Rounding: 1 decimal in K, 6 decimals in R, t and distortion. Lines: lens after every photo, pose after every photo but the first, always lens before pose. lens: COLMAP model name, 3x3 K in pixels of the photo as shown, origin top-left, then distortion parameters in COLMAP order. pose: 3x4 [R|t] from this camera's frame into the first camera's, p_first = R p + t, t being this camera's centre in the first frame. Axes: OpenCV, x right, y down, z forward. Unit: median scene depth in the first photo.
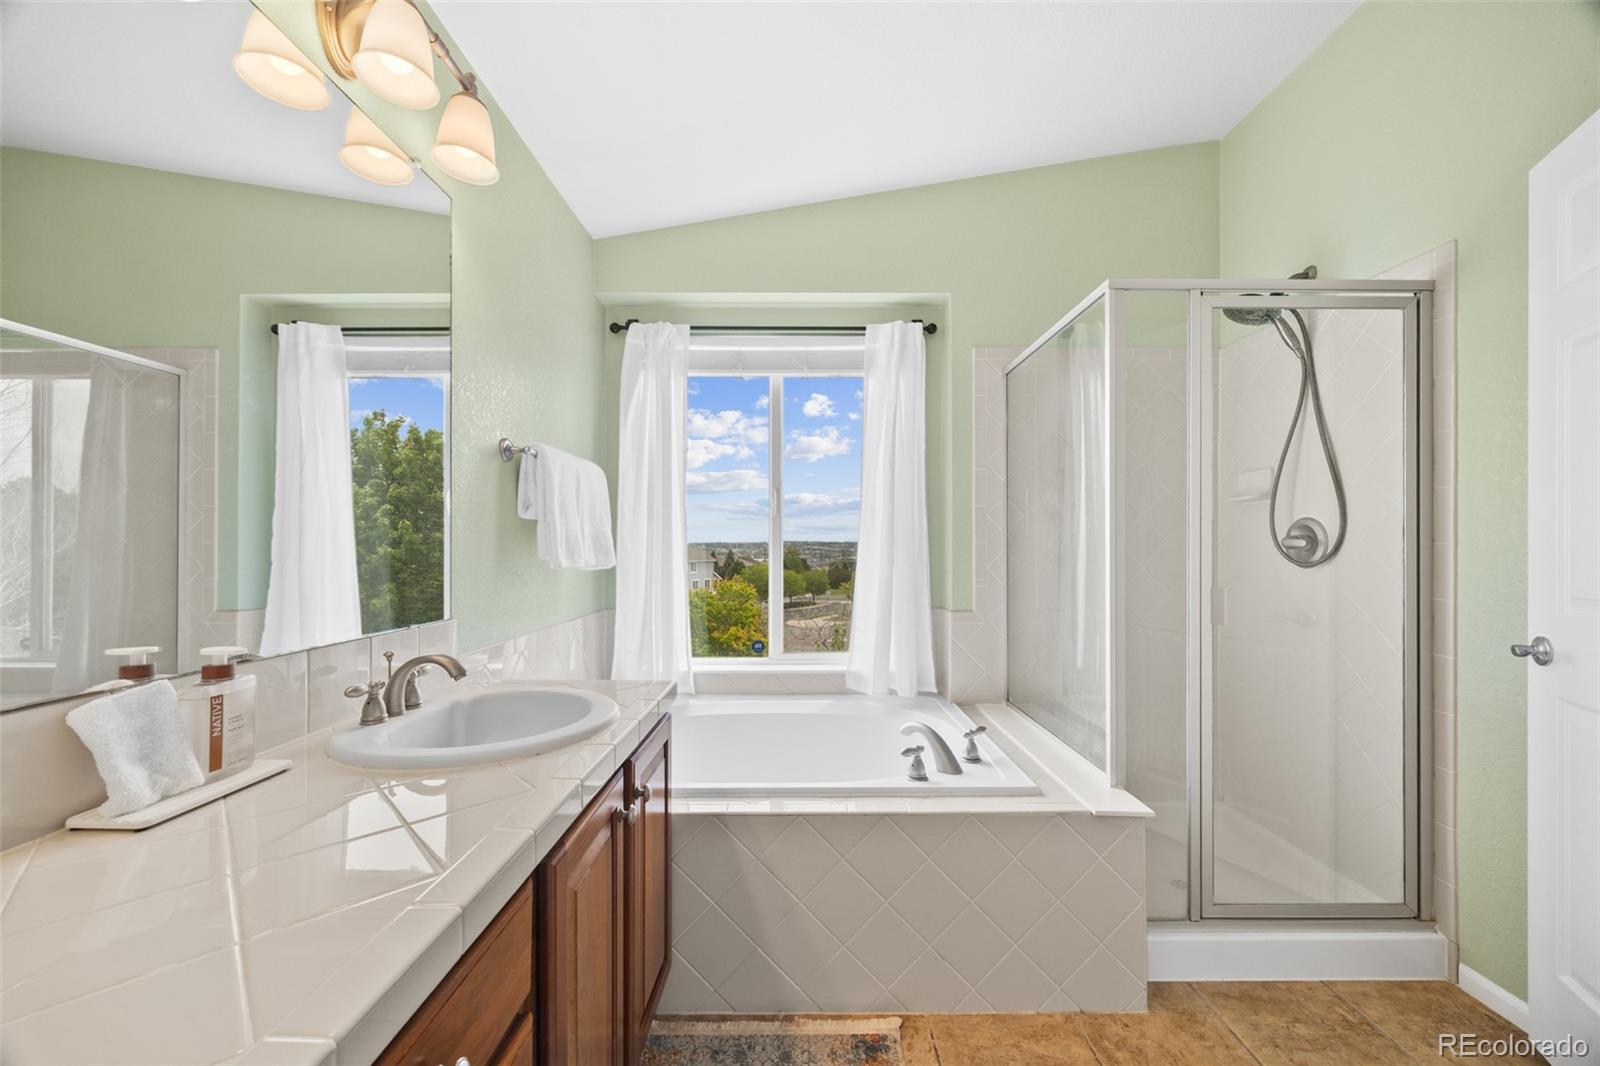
lens RADIAL K [[609.3, 0, 808.9], [0, 609.3, 546.6], [0, 0, 1]] dist [-0.005441, 0.000453]
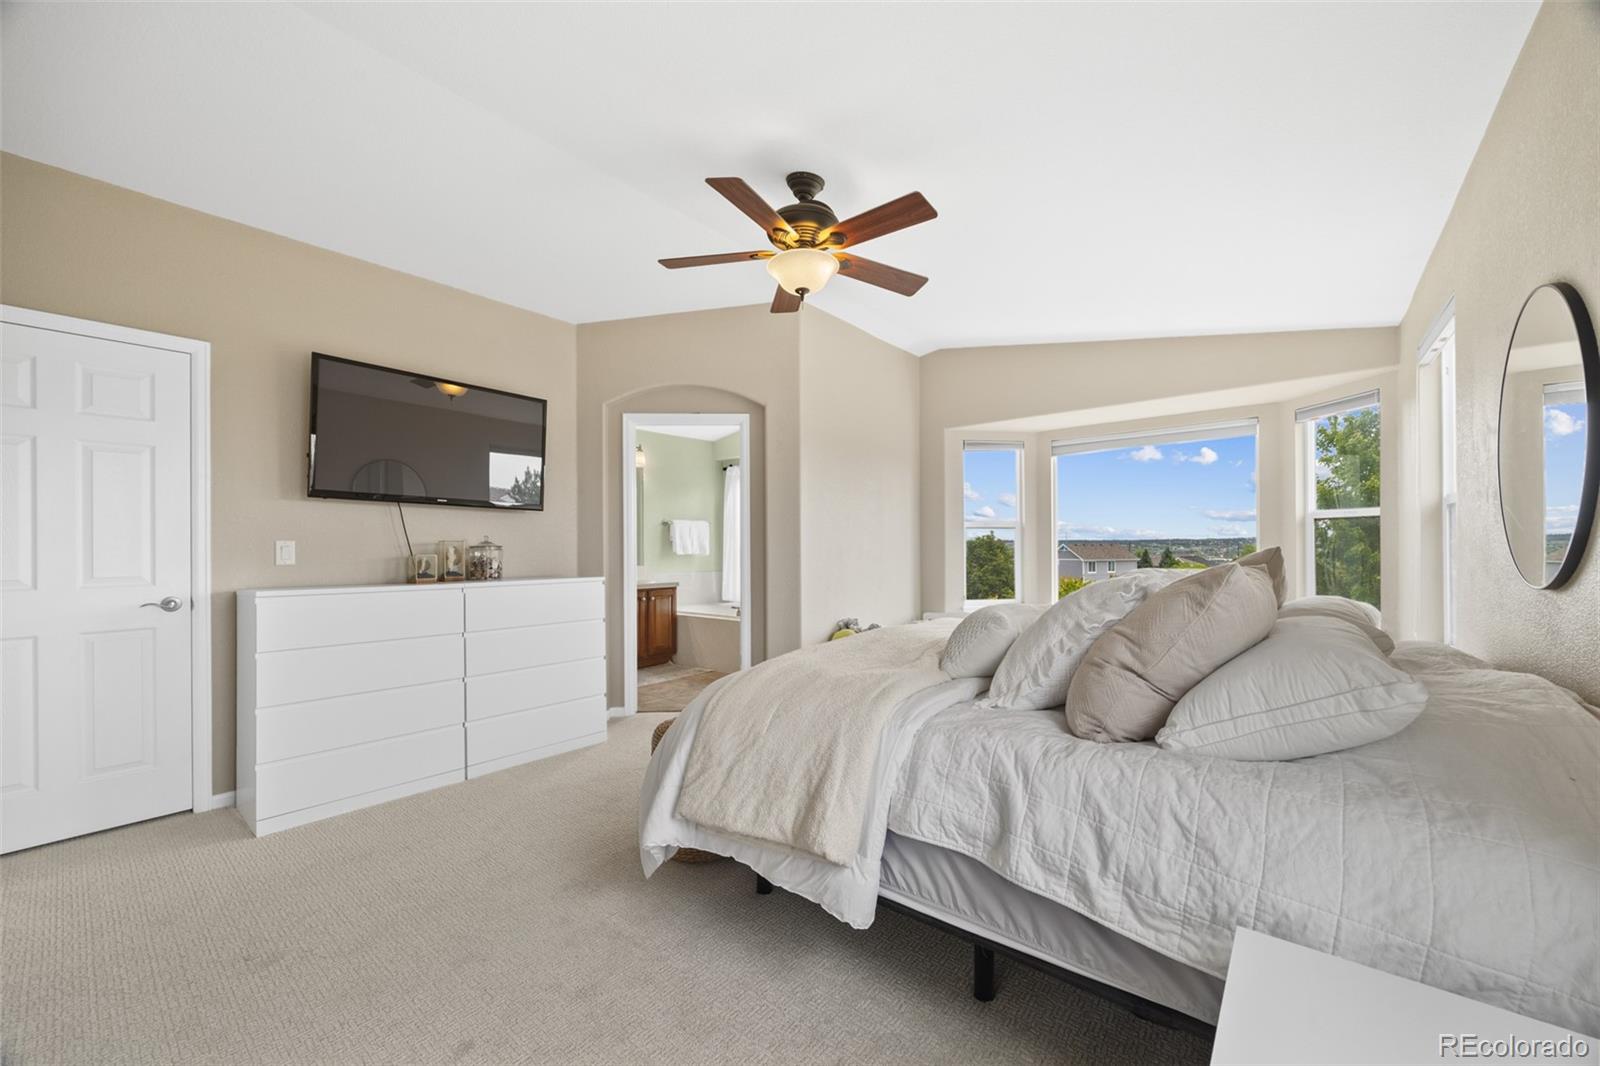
lens RADIAL K [[609.3, 0, 798.9], [0, 609.3, 544.5], [0, 0, 1]] dist [-0.005441, 0.000453]
pose [[0.768703, -0.006115, -0.639577, 1.759596], [0.005605, 0.999980, -0.002824, -0.006367], [0.639582, -0.001414, 0.768722, -0.940361]]
